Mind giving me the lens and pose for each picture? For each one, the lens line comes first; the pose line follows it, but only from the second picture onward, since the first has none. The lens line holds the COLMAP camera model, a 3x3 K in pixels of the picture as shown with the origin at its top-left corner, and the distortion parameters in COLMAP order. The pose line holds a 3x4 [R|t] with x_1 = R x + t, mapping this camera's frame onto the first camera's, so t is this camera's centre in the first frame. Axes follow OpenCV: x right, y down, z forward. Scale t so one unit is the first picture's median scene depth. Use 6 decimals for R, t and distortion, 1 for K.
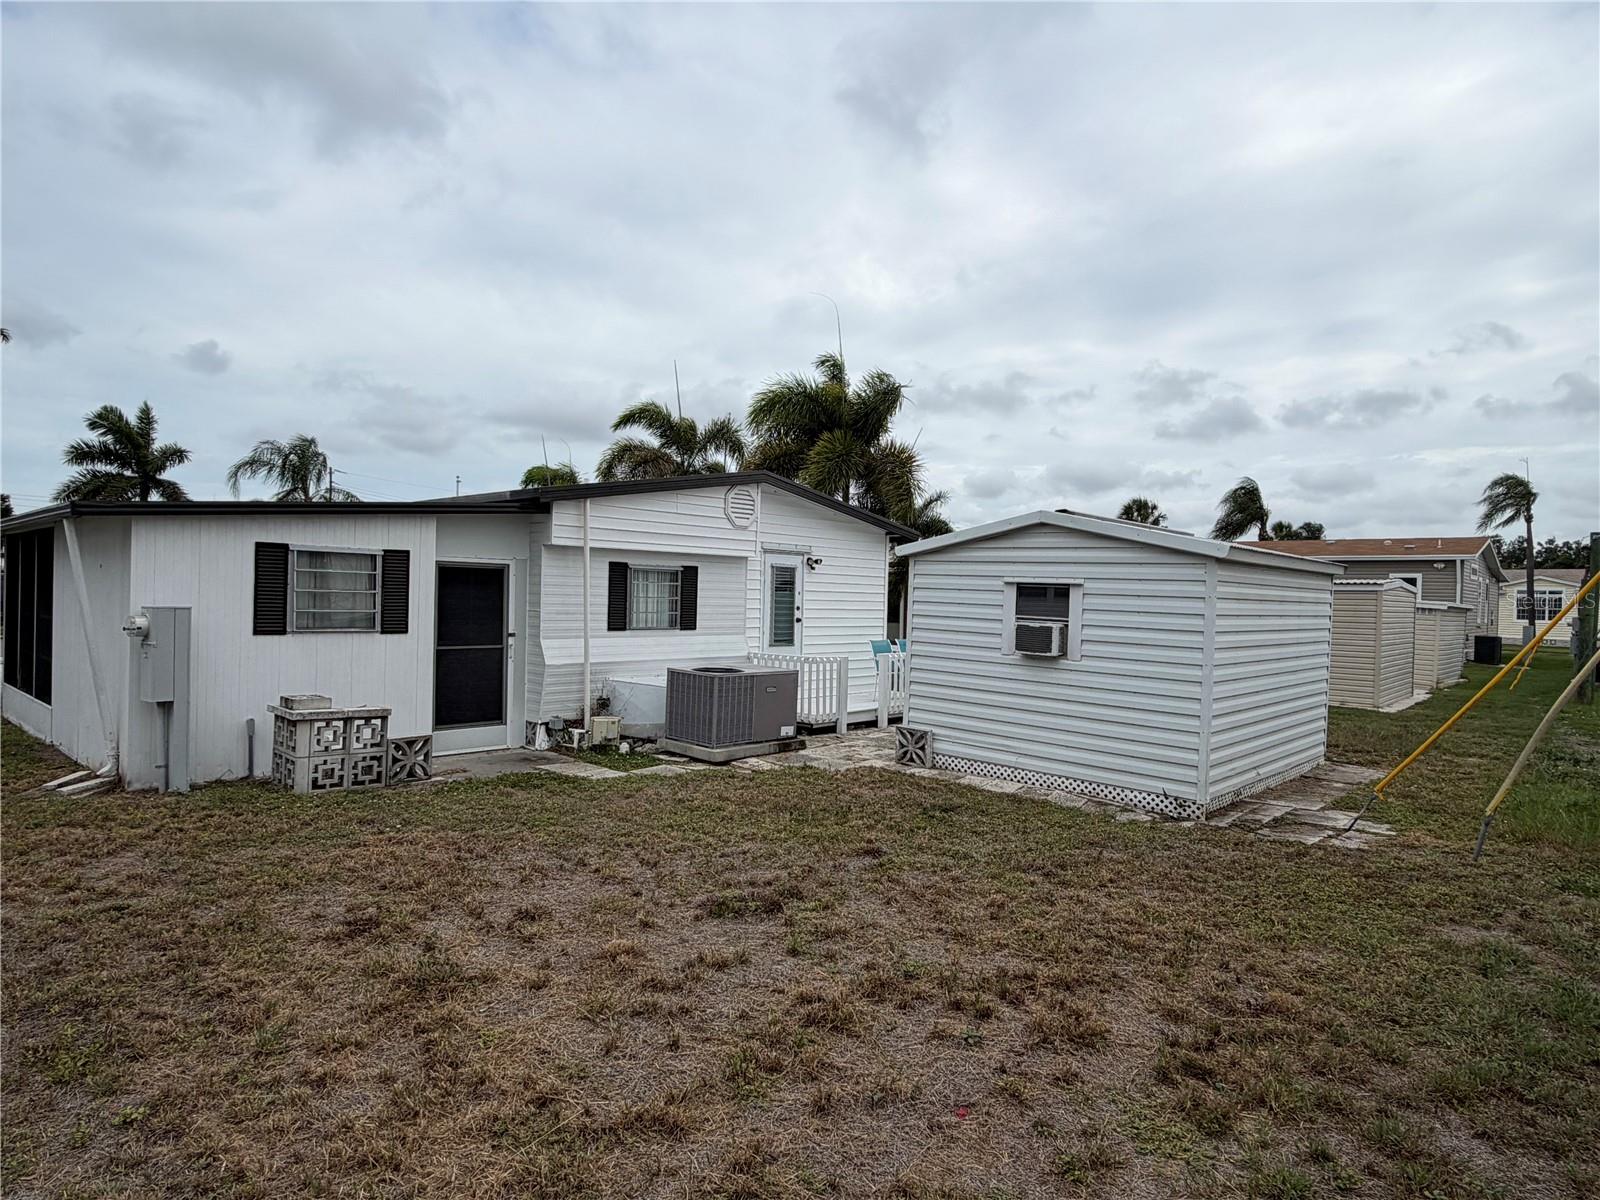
lens RADIAL K [[915.2, 0, 805.4], [0, 915.2, 597.4], [0, 0, 1]] dist [-0.000141, -0.000164]
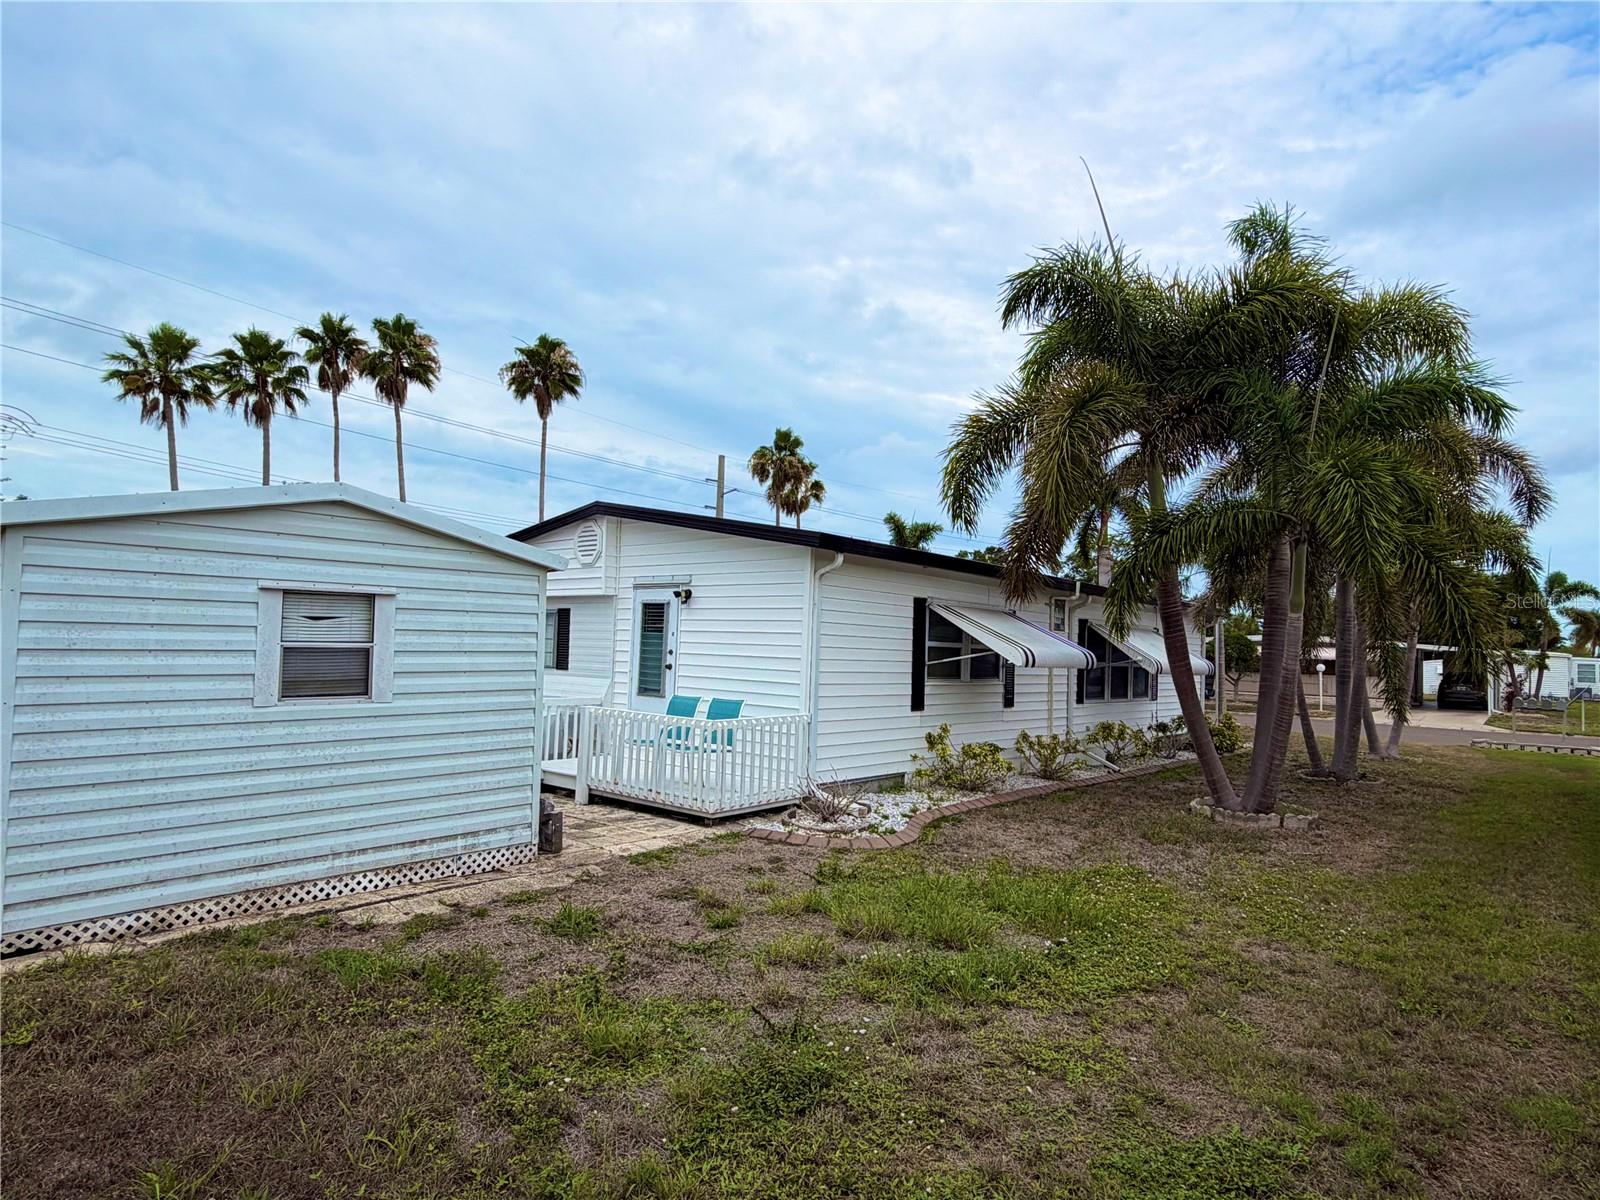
lens RADIAL K [[915.2, 0, 798.4], [0, 915.2, 603.8], [0, 0, 1]] dist [-0.000141, -0.000164]
pose [[0.028102, -0.074263, -0.996843, 1.009080], [-0.031606, 0.996672, -0.075141, 0.033051], [0.999105, 0.033618, 0.025661, 1.350974]]
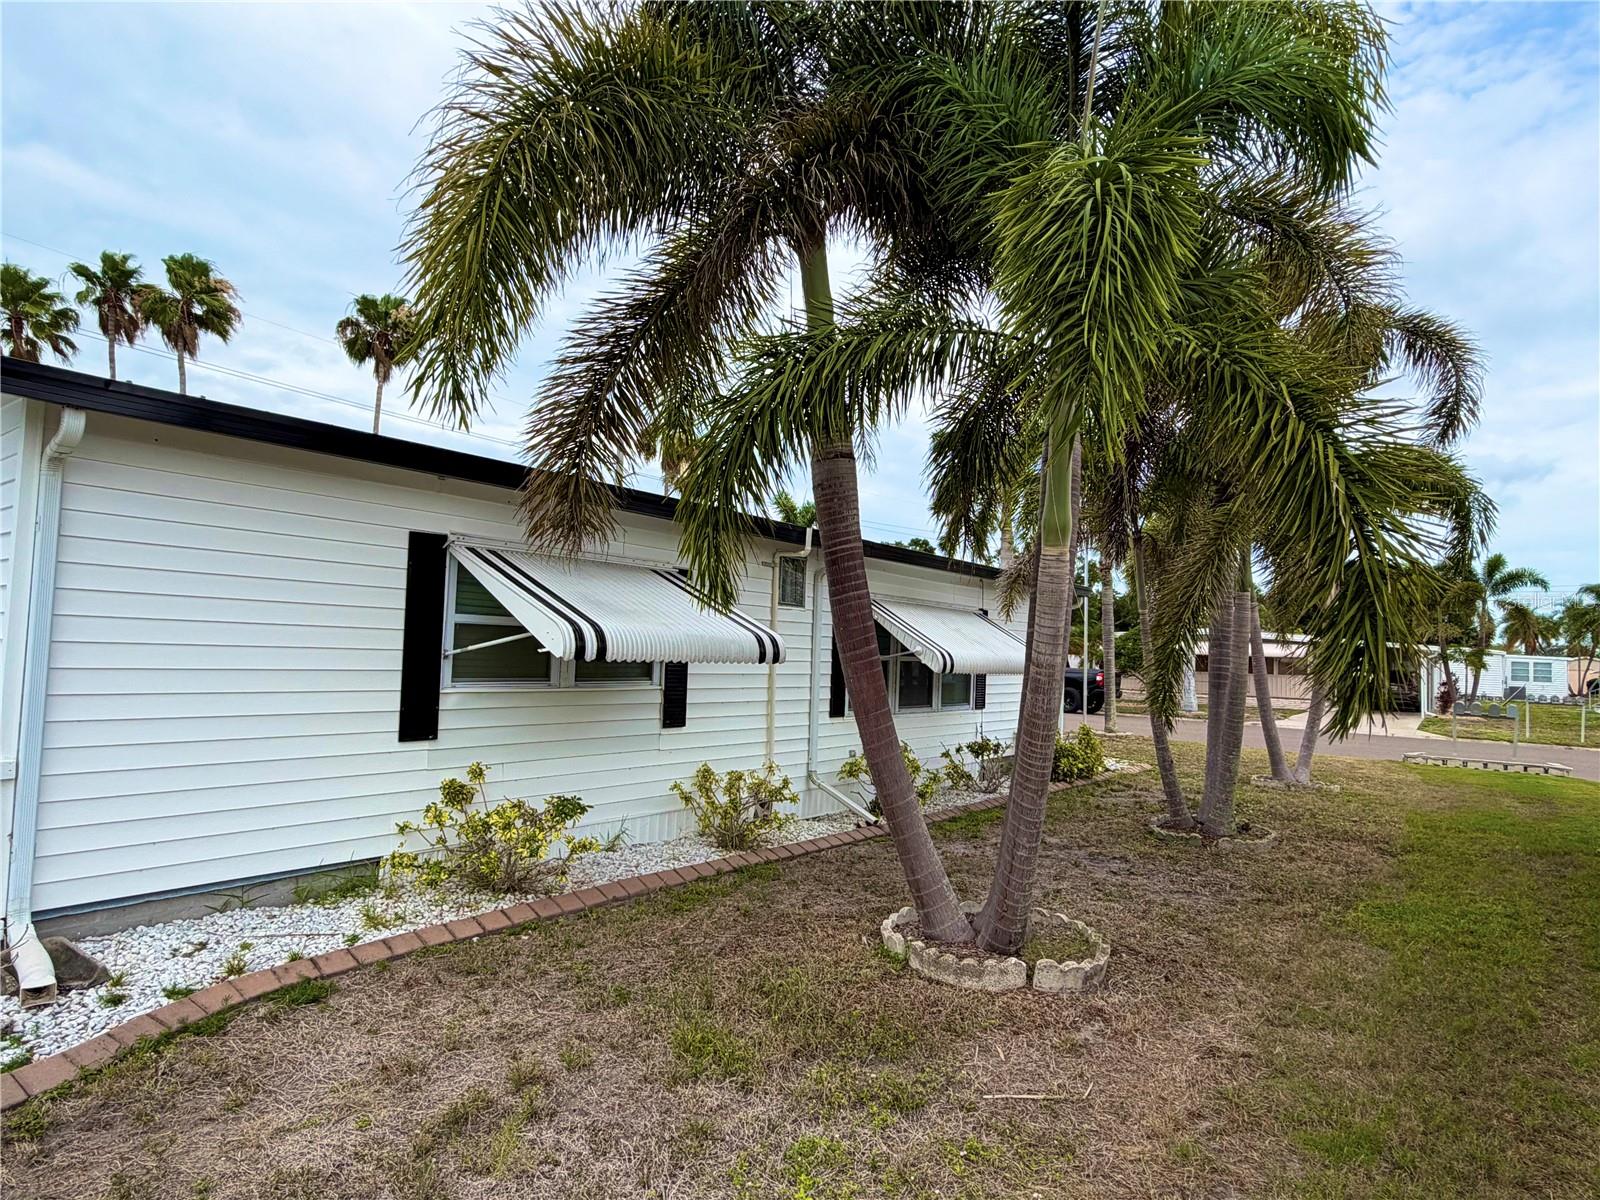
lens RADIAL K [[915.2, 0, 794.1], [0, 915.2, 597.6], [0, 0, 1]] dist [-0.000141, -0.000164]
pose [[0.075395, -0.079357, -0.993991, 0.555741], [-0.031050, 0.996158, -0.081885, 0.023123], [0.996670, 0.037037, 0.072641, 1.701161]]
